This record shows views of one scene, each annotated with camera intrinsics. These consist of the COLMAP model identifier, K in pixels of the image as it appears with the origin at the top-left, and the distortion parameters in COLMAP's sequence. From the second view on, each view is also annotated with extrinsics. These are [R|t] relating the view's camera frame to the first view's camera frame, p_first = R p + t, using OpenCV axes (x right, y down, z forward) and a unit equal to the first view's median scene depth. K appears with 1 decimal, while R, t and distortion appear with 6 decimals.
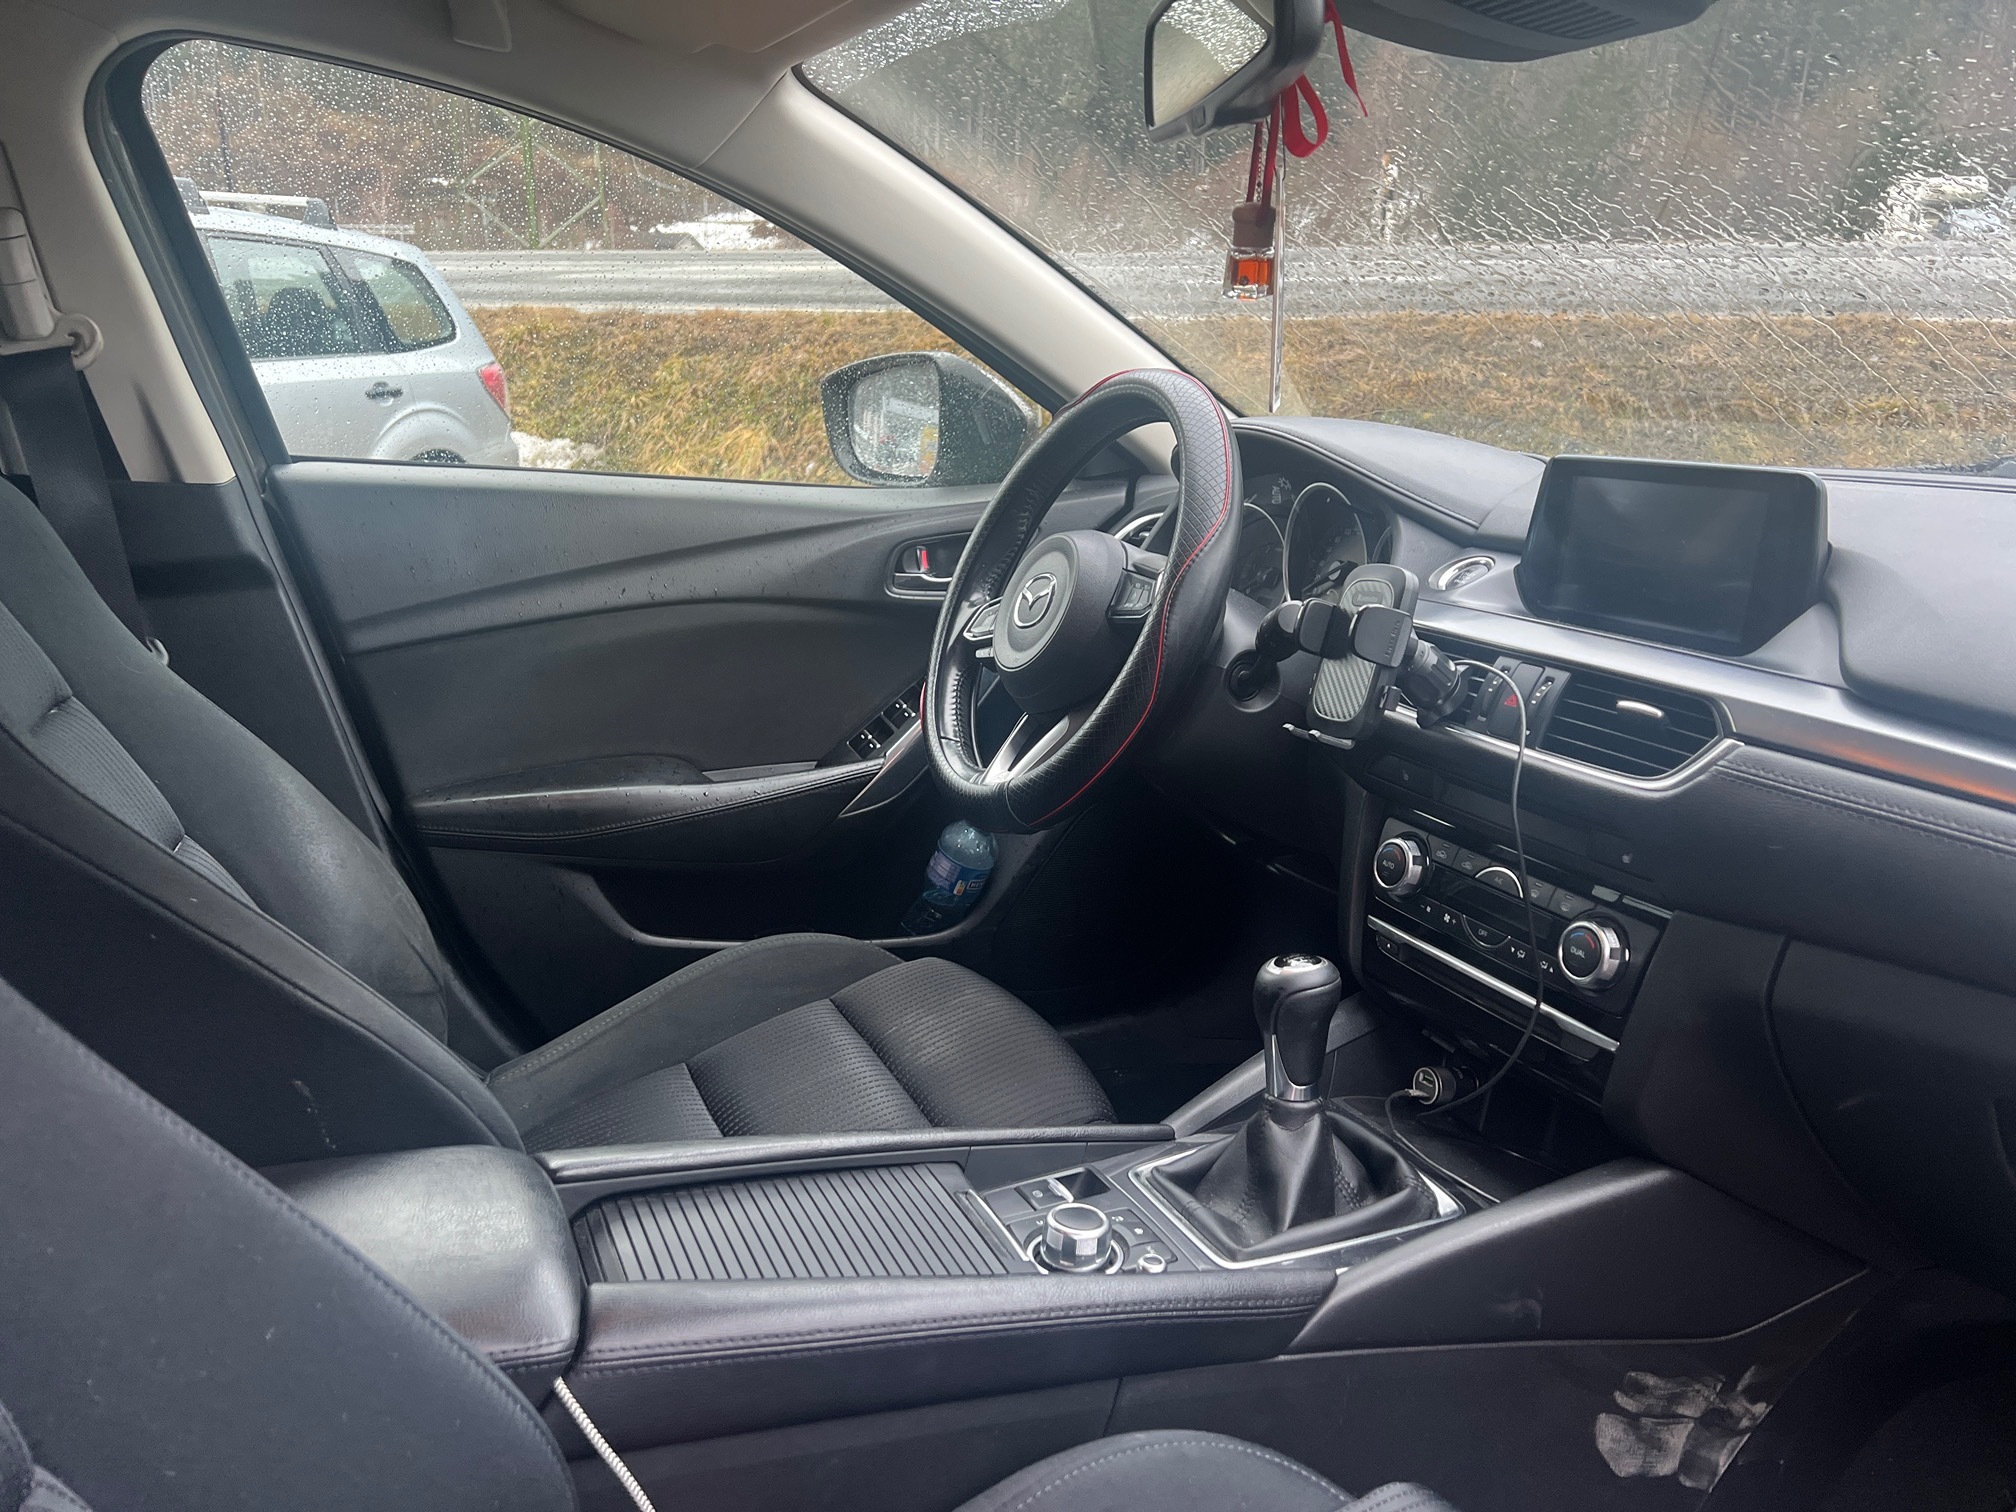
lens RADIAL K [[1529.3, 0, 1009.7], [0, 1529.3, 760.4], [0, 0, 1]] dist [0.049034, -0.054605]
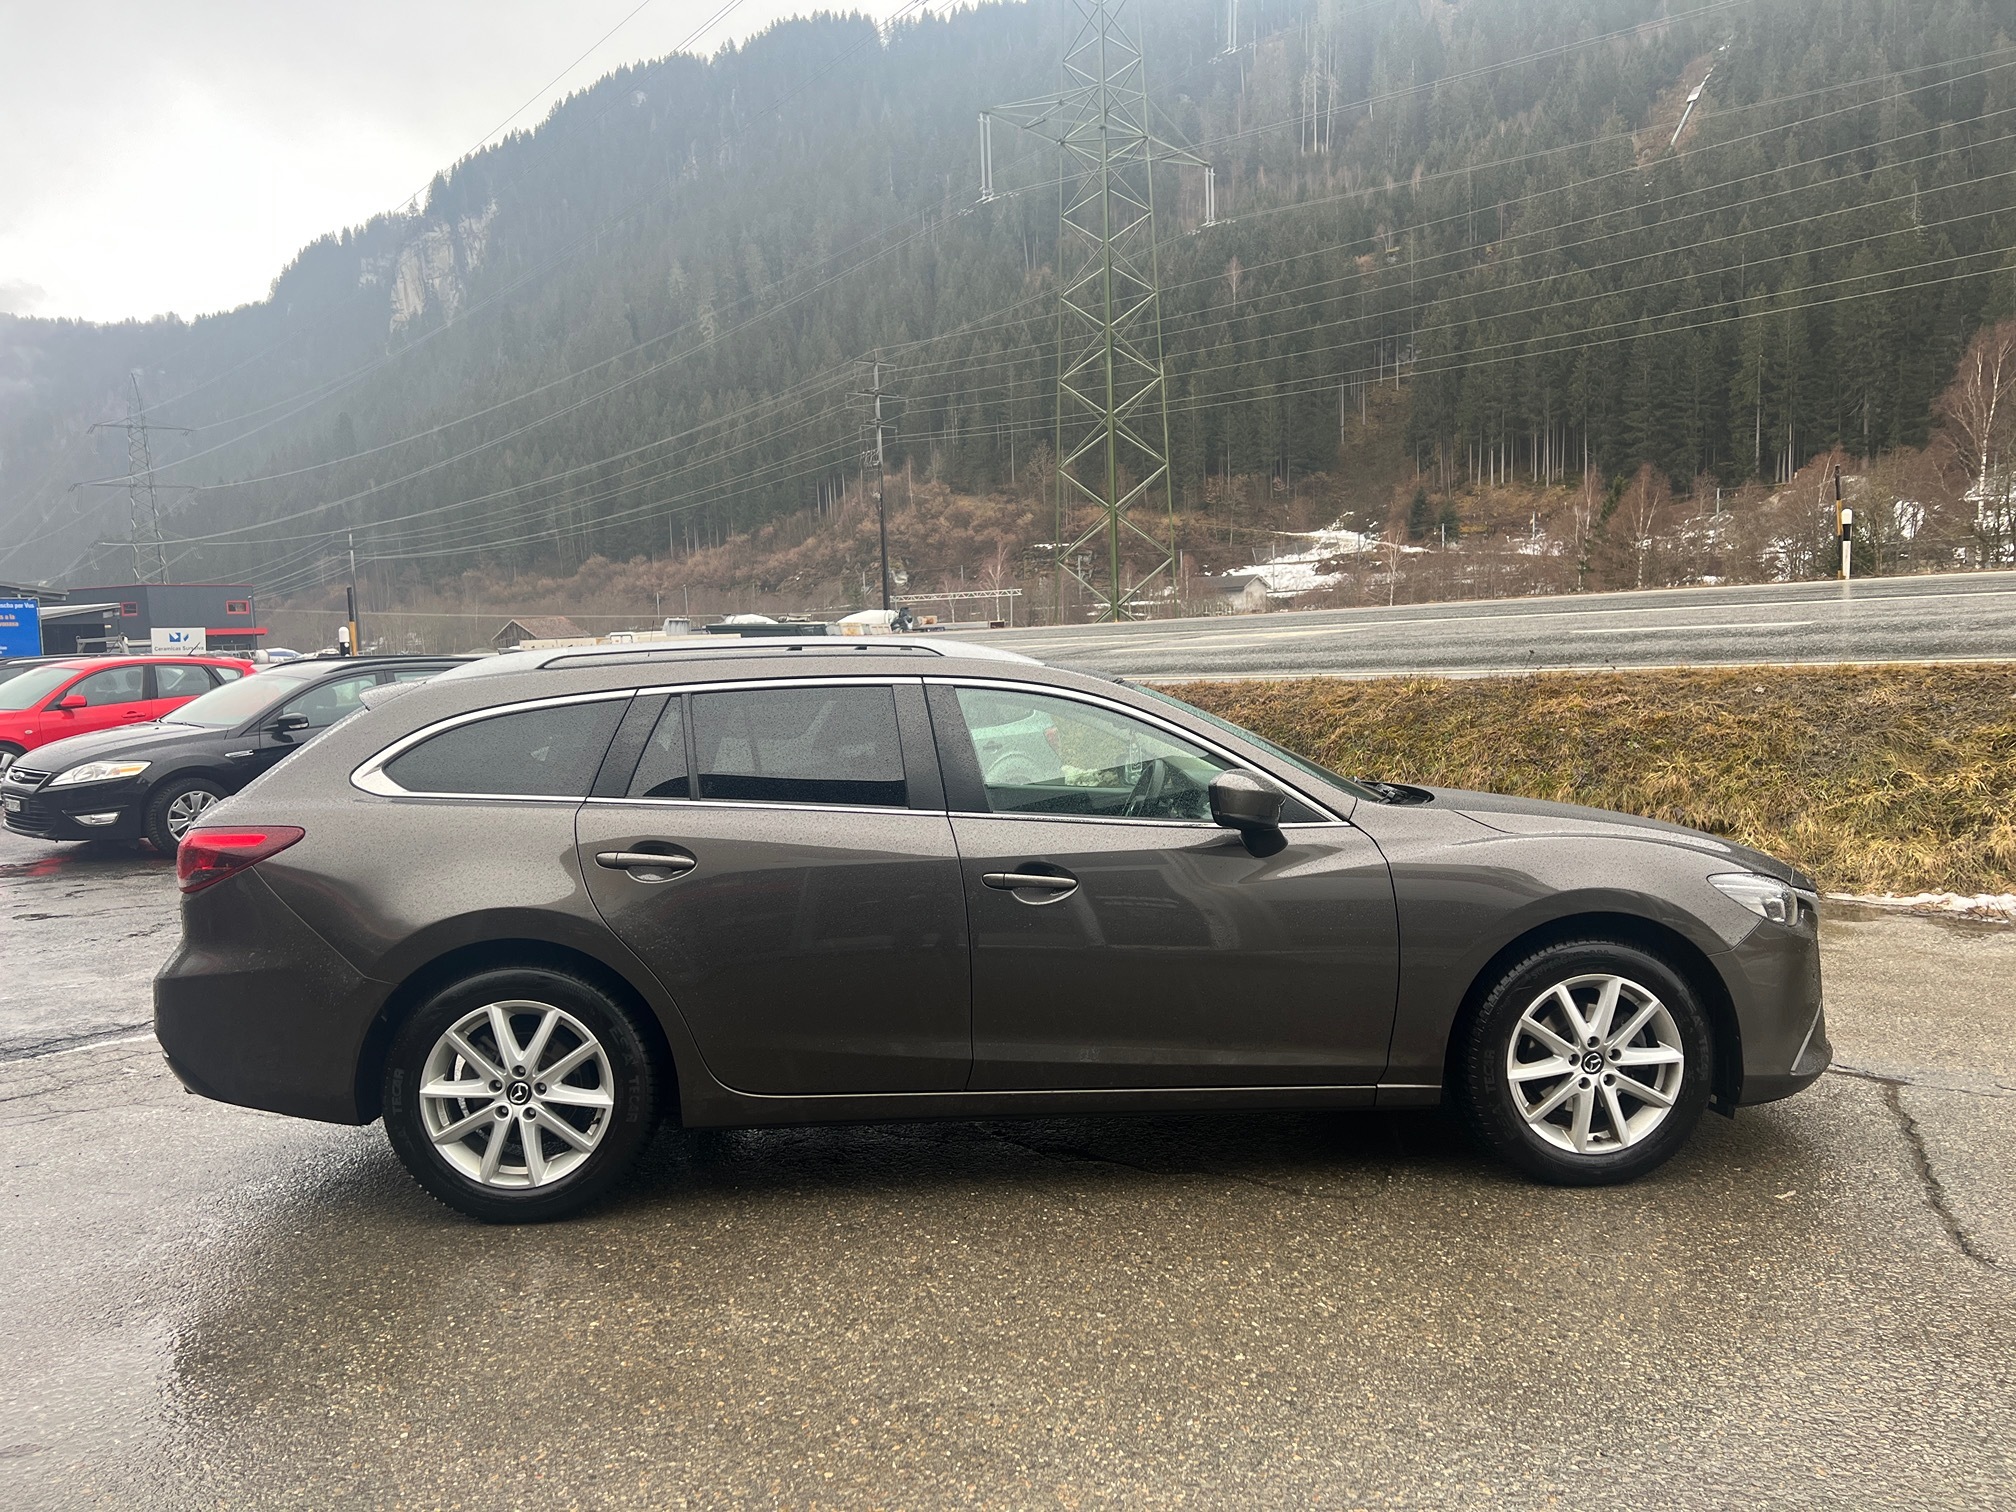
lens RADIAL K [[1529.3, 0, 1018.6], [0, 1529.3, 748.4], [0, 0, 1]] dist [0.049034, -0.054605]
pose [[0.936507, -0.023317, -0.349873, 0.230433], [-0.051080, 0.978071, -0.201909, 0.113706], [0.346909, 0.206961, 0.914780, -0.579926]]
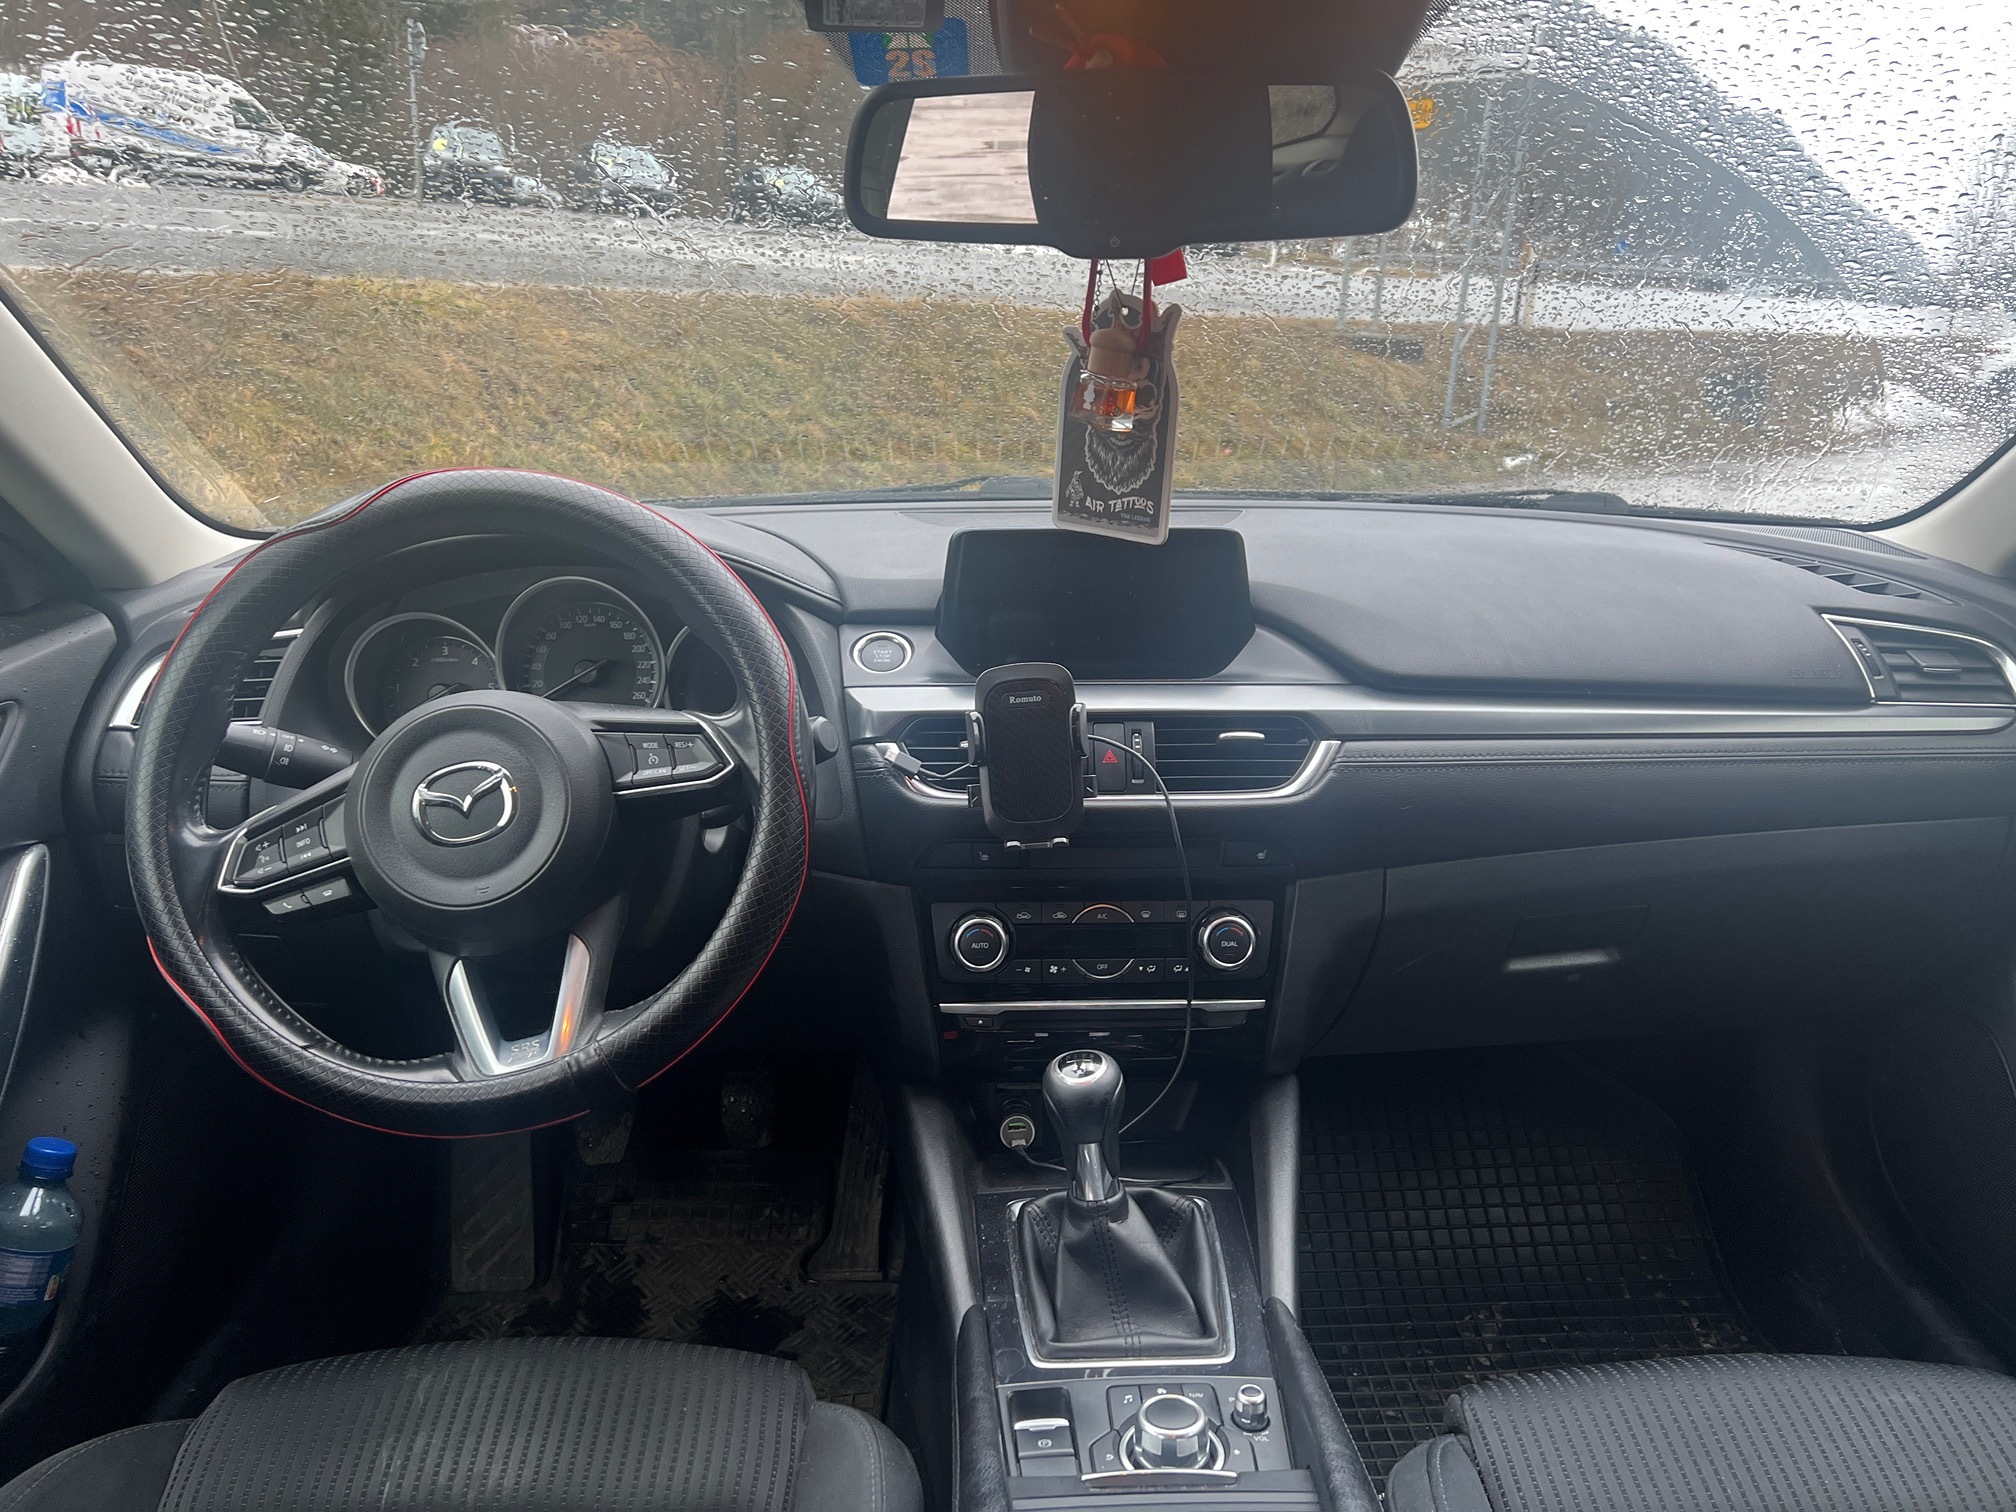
lens RADIAL K [[1529.3, 0, 1011.8], [0, 1529.3, 758.0], [0, 0, 1]] dist [0.049034, -0.054605]
pose [[0.351541, -0.271821, 0.895841, -0.625045], [0.221587, 0.953887, 0.202480, -0.254049], [-0.909570, 0.127327, 0.395563, 0.578491]]
